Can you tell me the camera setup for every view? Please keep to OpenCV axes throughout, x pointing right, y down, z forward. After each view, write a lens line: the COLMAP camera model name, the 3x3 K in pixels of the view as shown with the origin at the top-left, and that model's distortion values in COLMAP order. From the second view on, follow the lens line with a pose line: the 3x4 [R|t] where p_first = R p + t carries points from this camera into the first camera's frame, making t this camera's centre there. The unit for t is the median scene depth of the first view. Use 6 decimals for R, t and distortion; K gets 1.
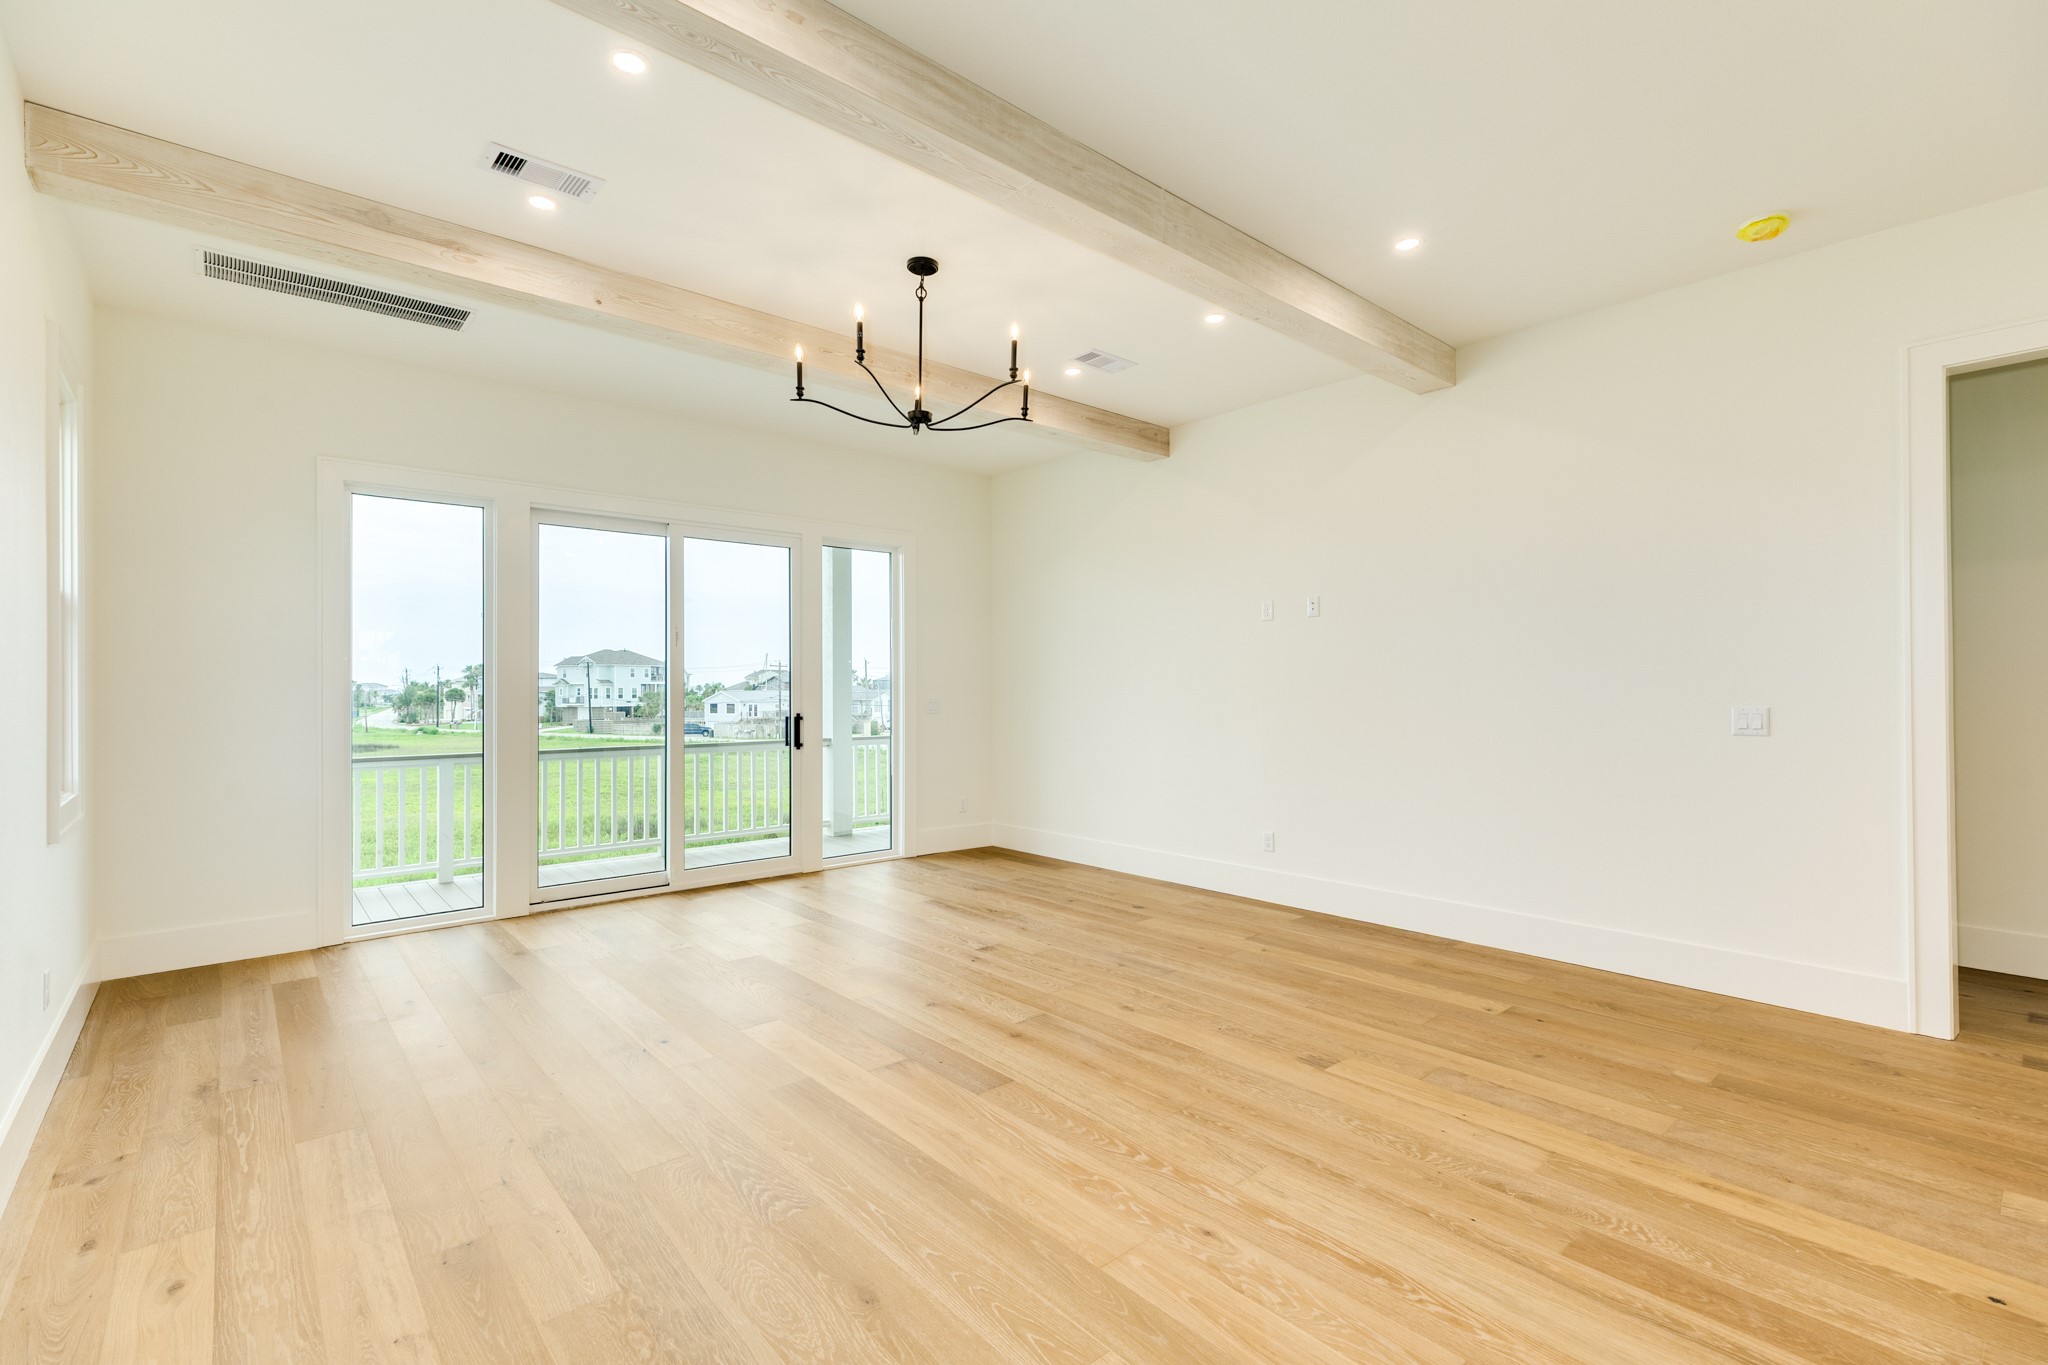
lens RADIAL K [[924.1, 0, 1019.4], [0, 924.1, 683.7], [0, 0, 1]] dist [0.003731, 0.000406]
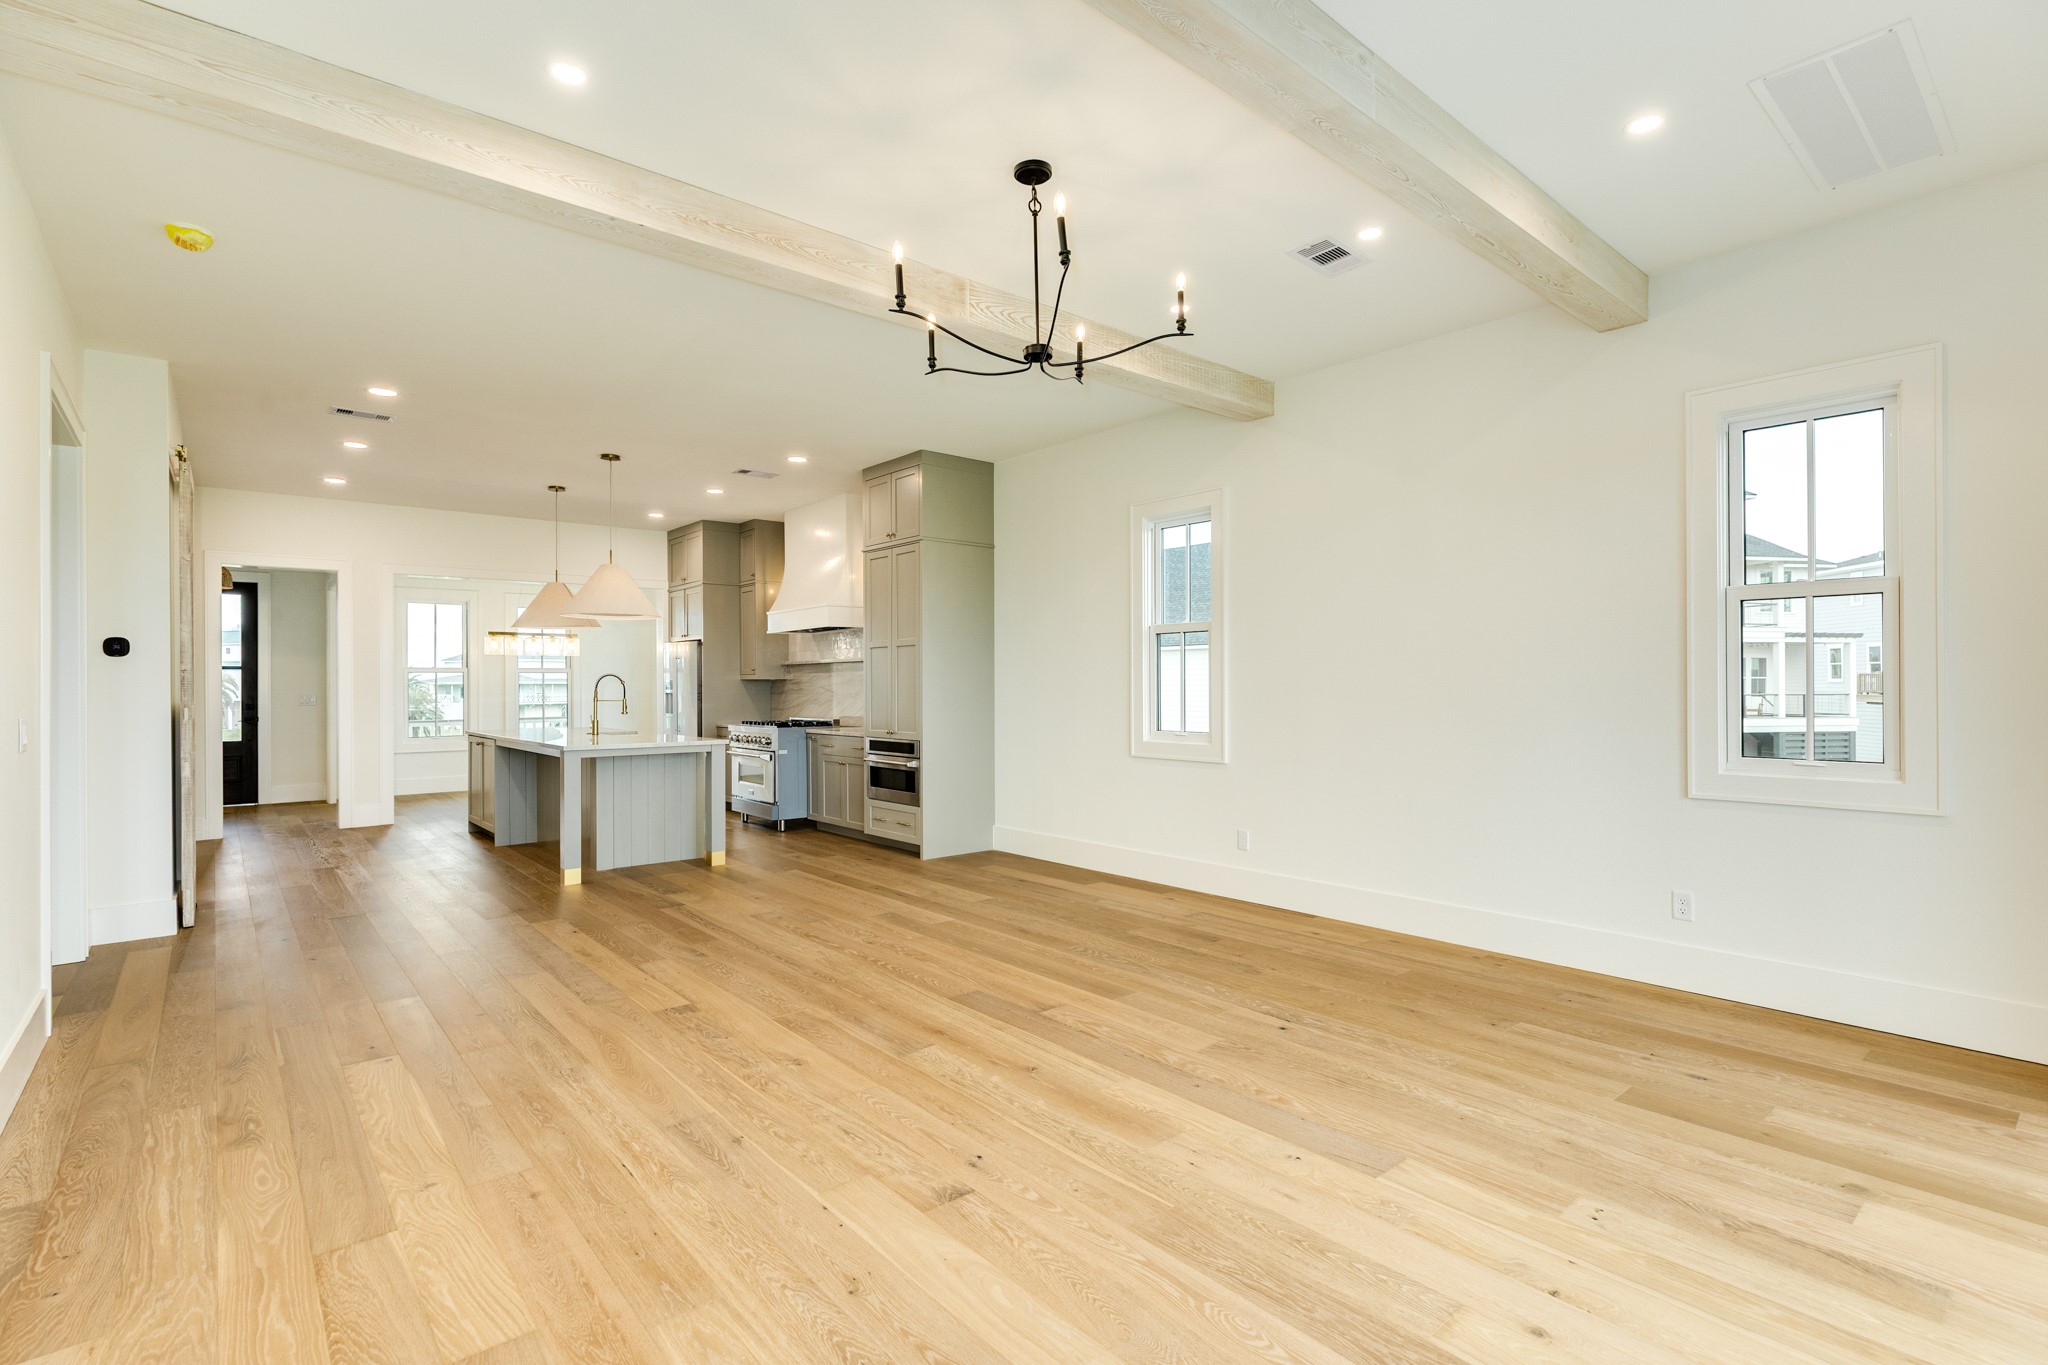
lens RADIAL K [[924.1, 0, 1007.0], [0, 924.1, 682.0], [0, 0, 1]] dist [0.003731, 0.000406]
pose [[-0.999677, 0.009644, 0.023526, -0.117624], [0.009468, 0.999926, -0.007585, 0.011193], [-0.023597, -0.007359, -0.999694, 2.220816]]
